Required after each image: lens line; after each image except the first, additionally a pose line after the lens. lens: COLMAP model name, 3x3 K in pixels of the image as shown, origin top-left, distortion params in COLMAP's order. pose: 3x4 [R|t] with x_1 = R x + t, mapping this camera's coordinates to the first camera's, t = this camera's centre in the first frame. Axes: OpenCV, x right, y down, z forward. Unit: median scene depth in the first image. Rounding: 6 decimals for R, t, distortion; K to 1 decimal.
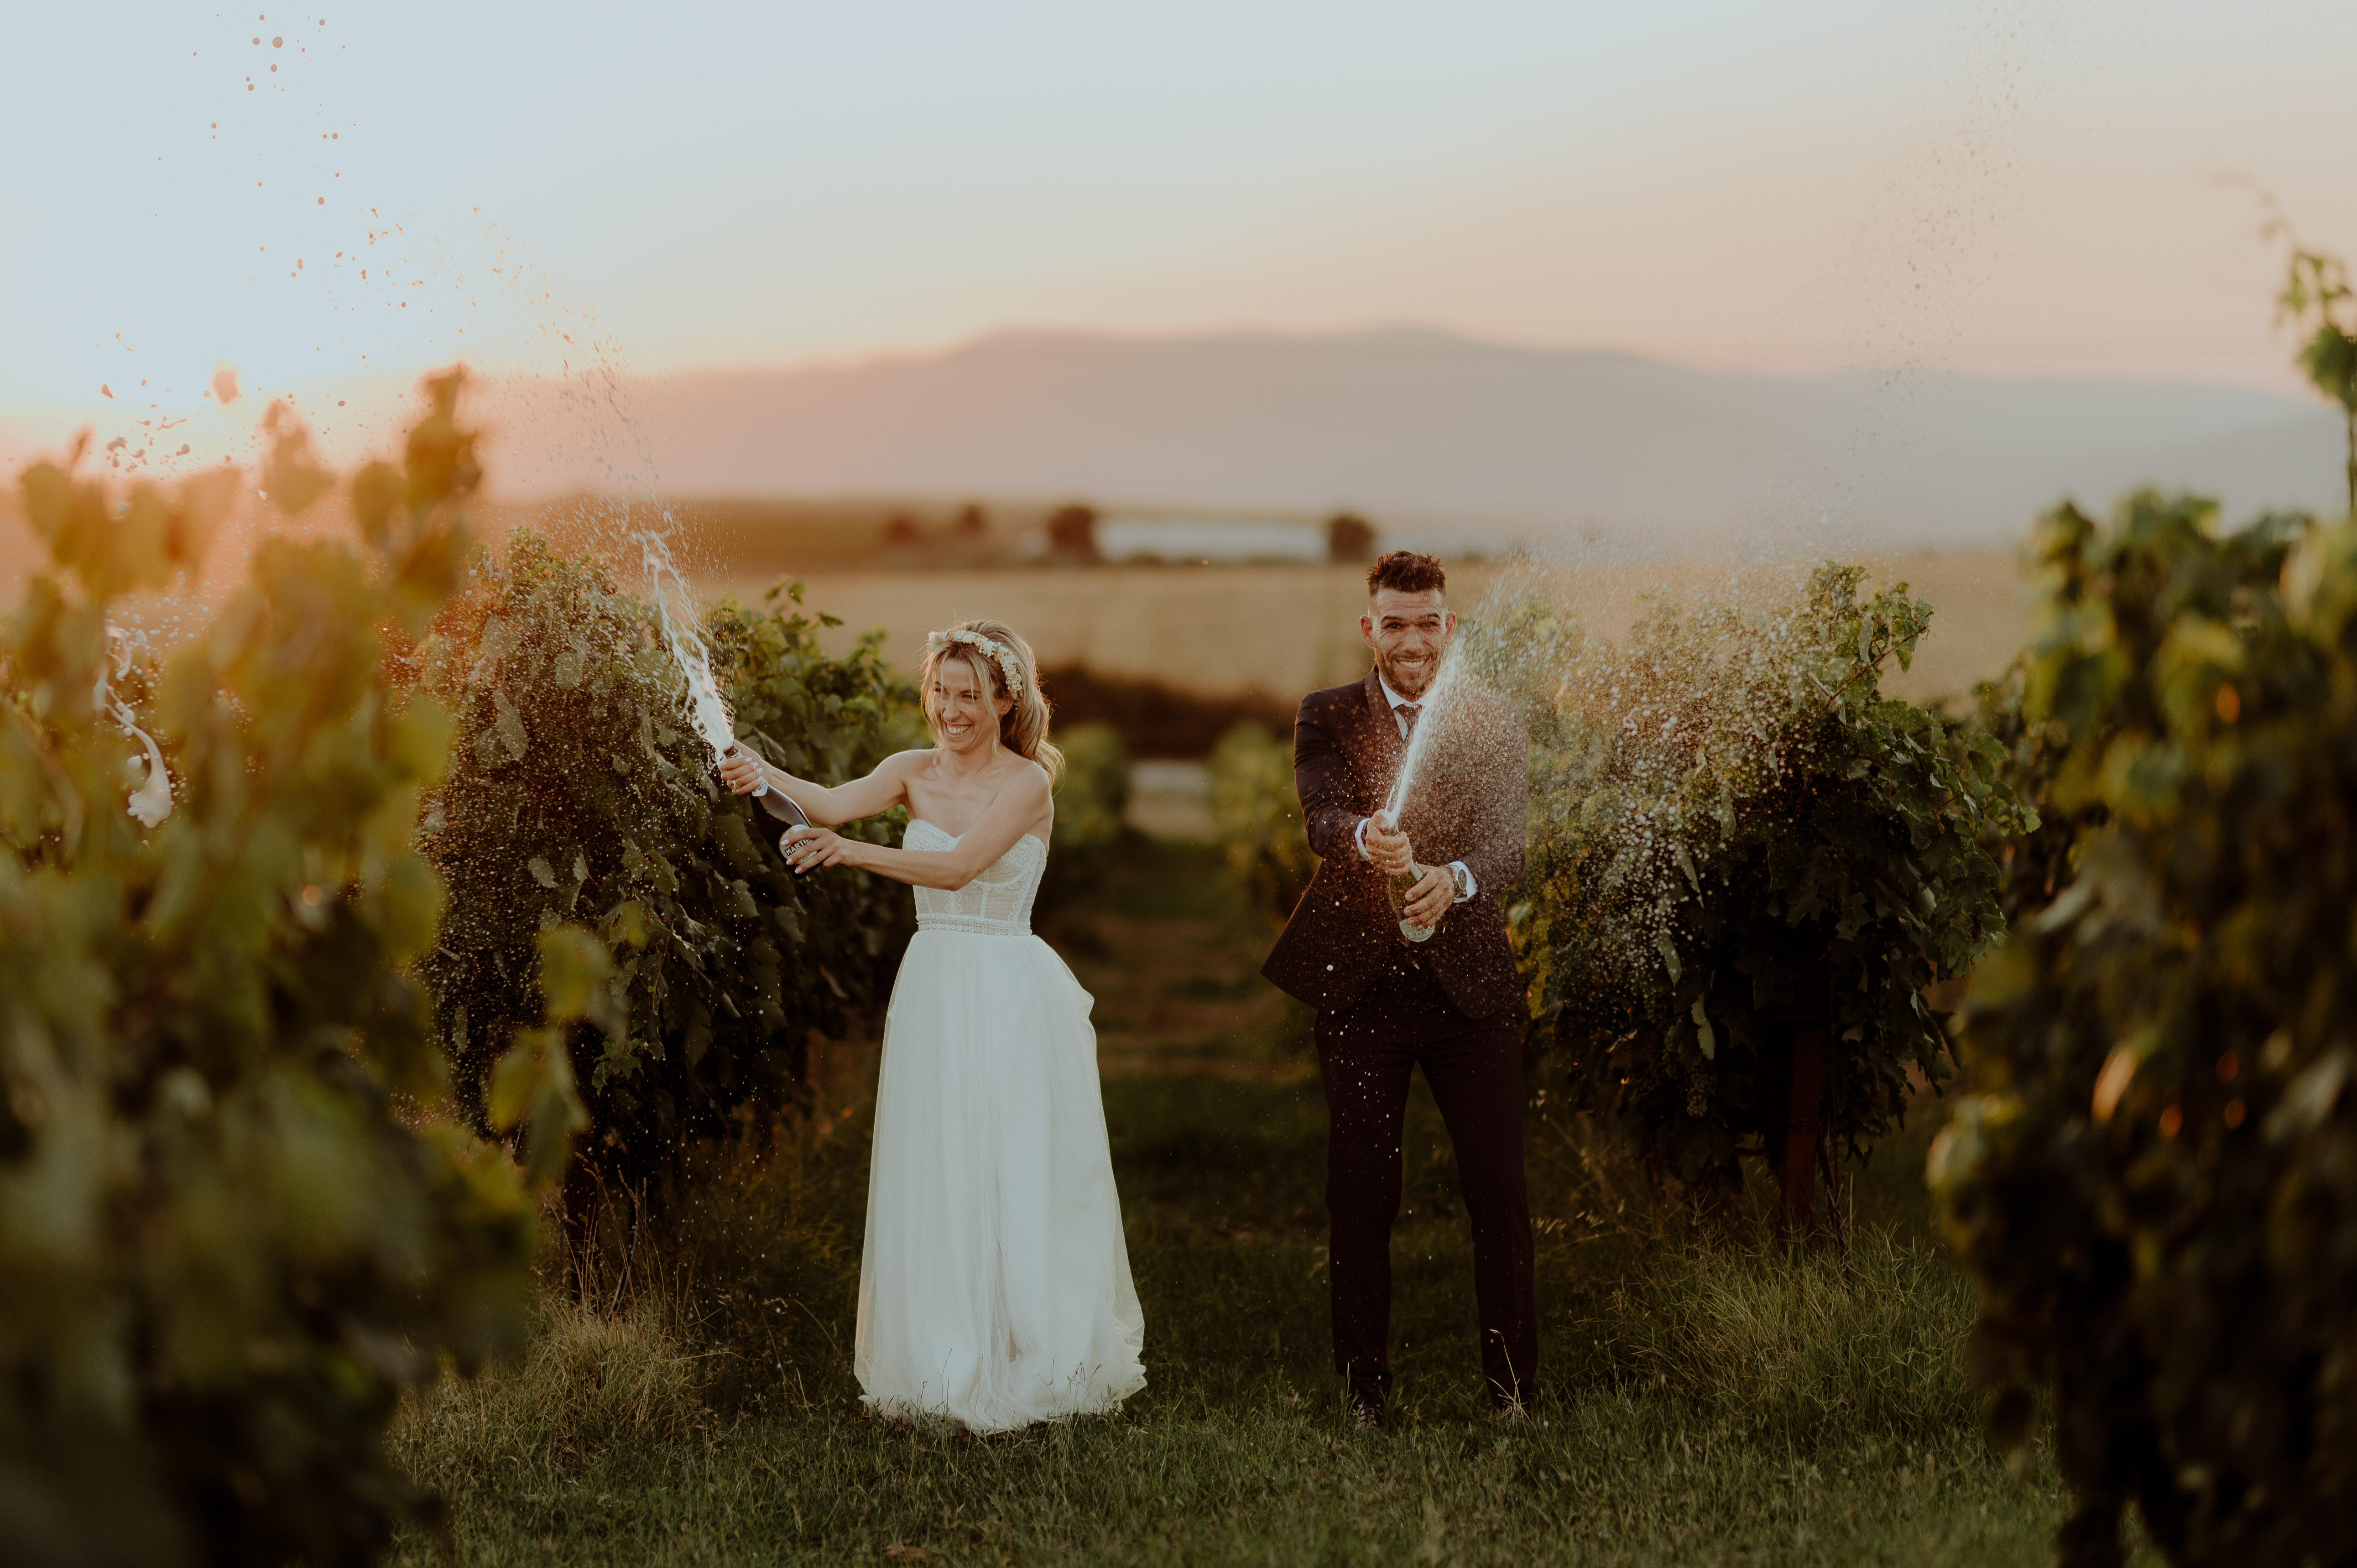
lens RADIAL K [[5692.0, 0, 1178.3], [0, 5692.0, 625.2], [0, 0, 1]] dist [0.039196, -0.849264]
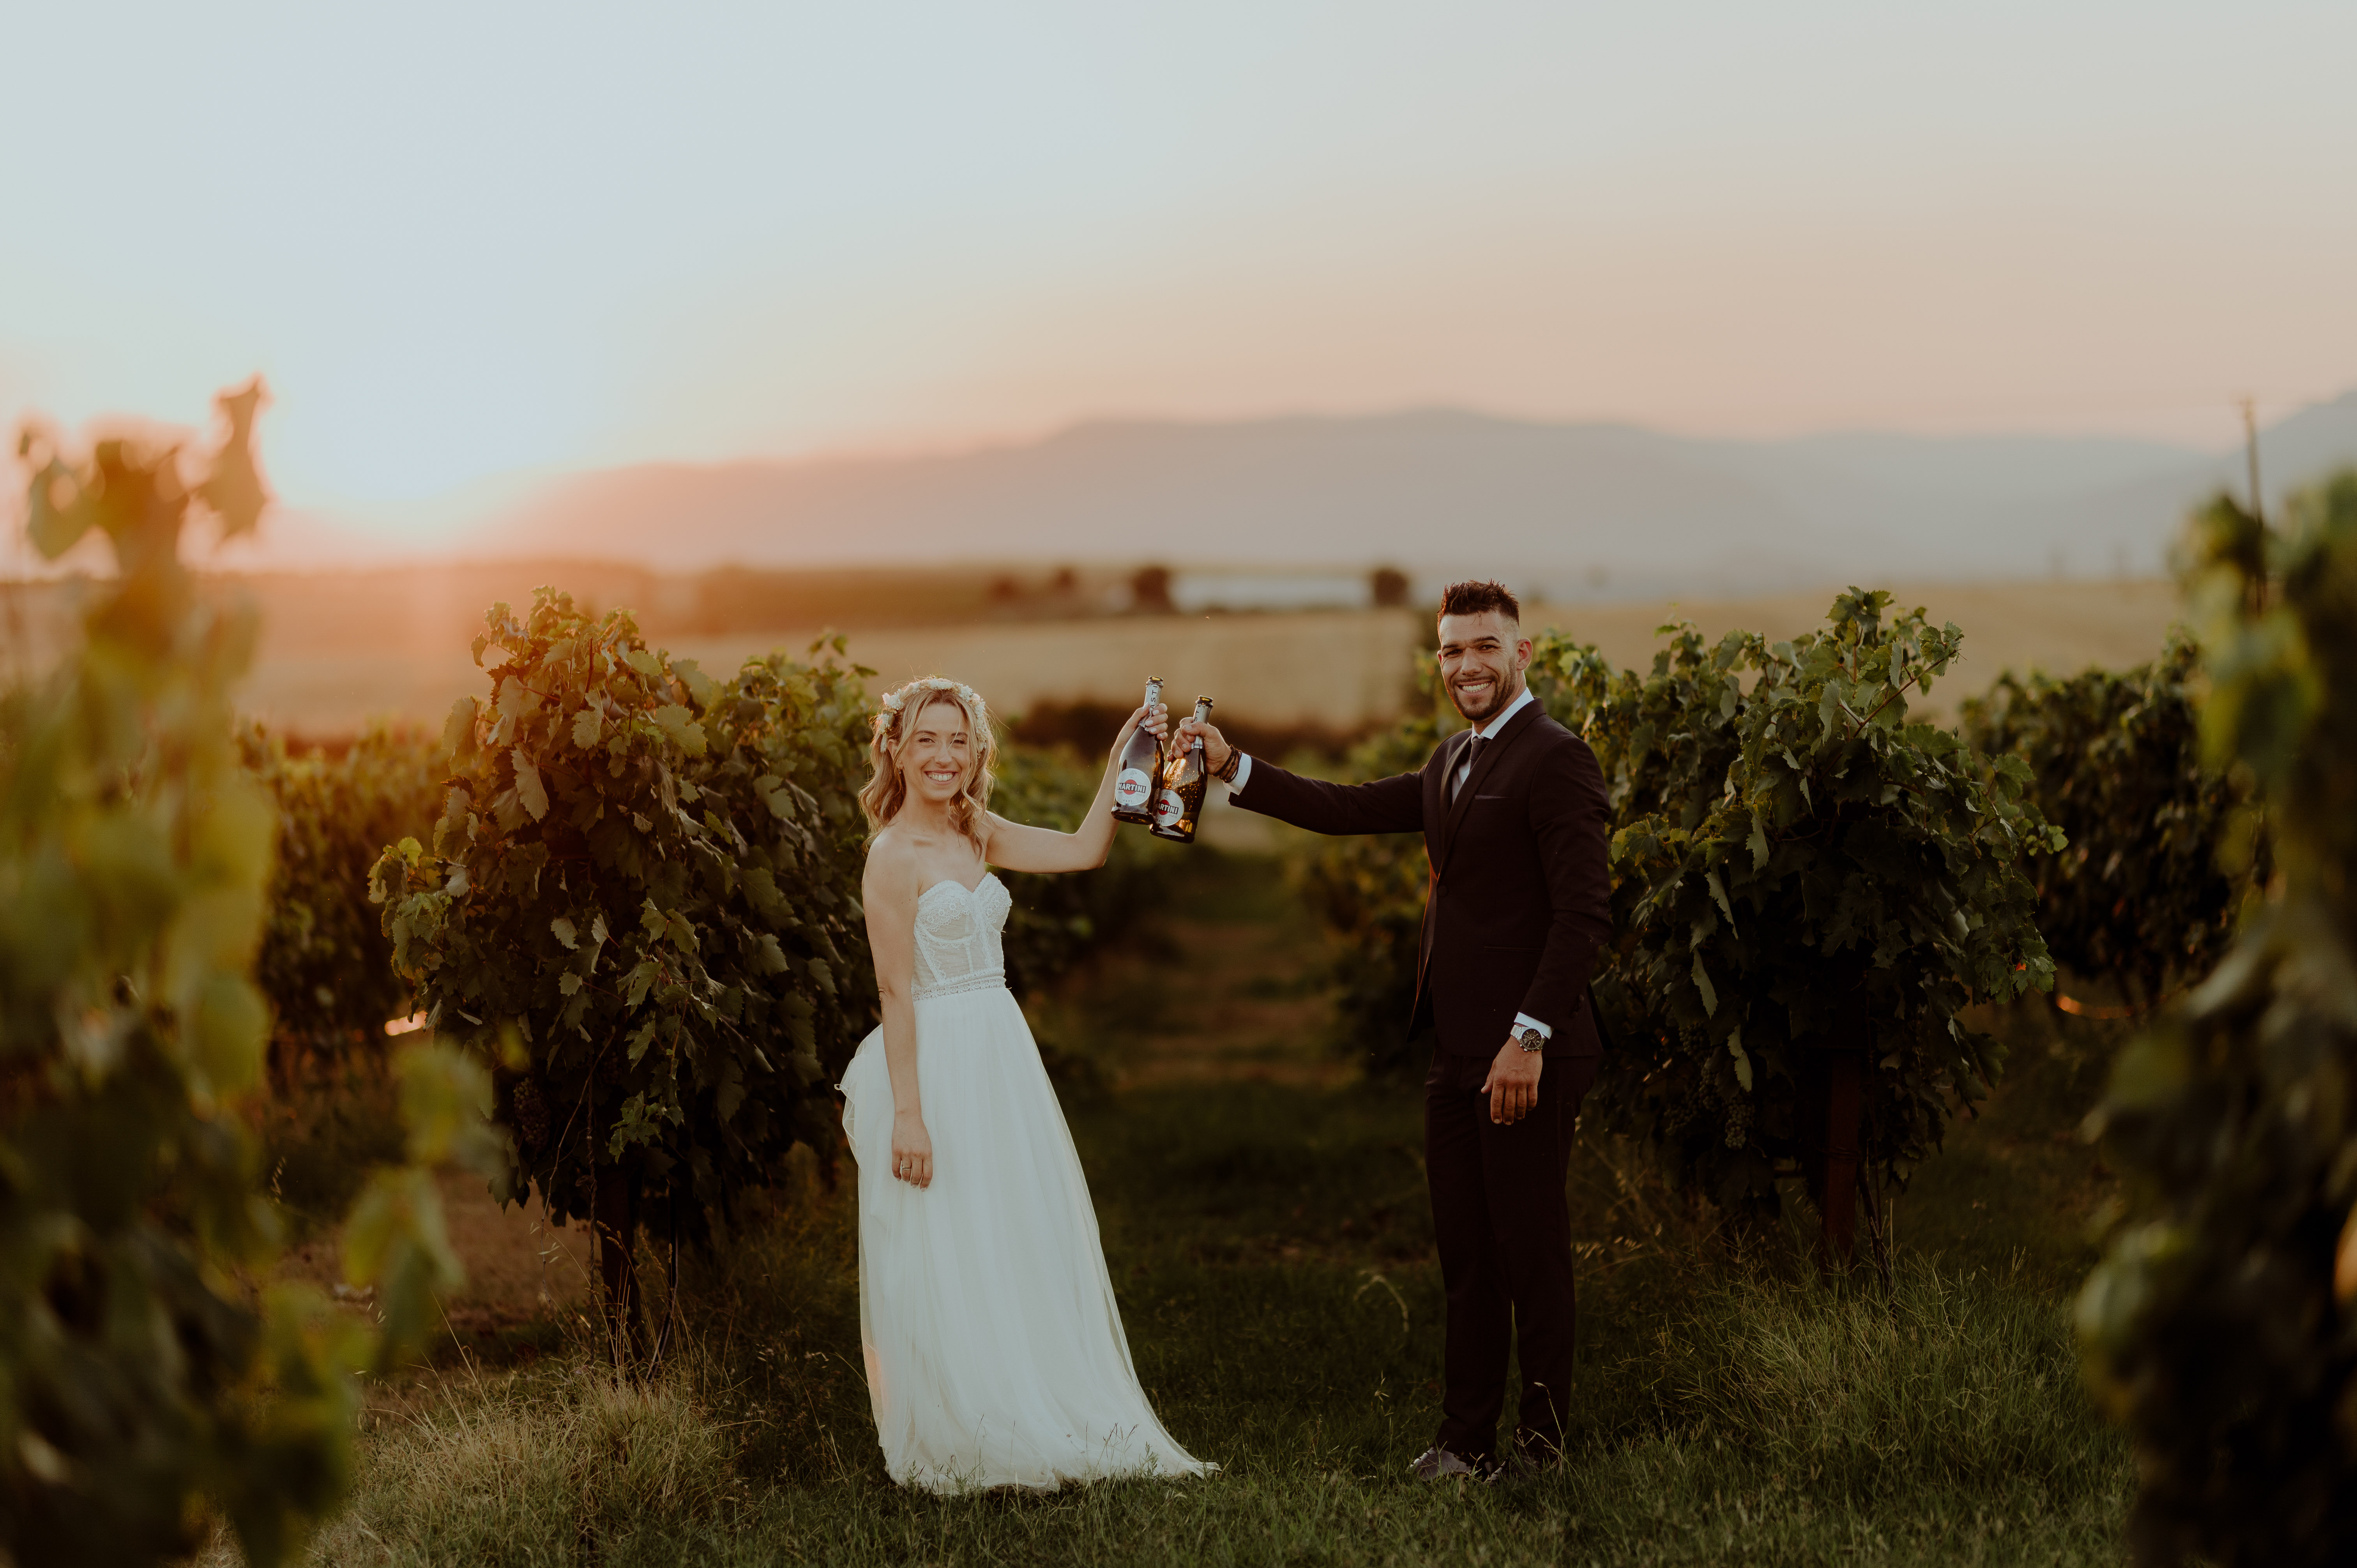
lens RADIAL K [[4669.4, 0, 1253.8], [0, 4669.4, 644.1], [0, 0, 1]] dist [0.016079, 0.044173]
pose [[0.999688, -0.024982, 0.000006, 0.009098], [0.024982, 0.999678, -0.004377, -0.000350], [0.000103, 0.004376, 0.999990, 0.183530]]
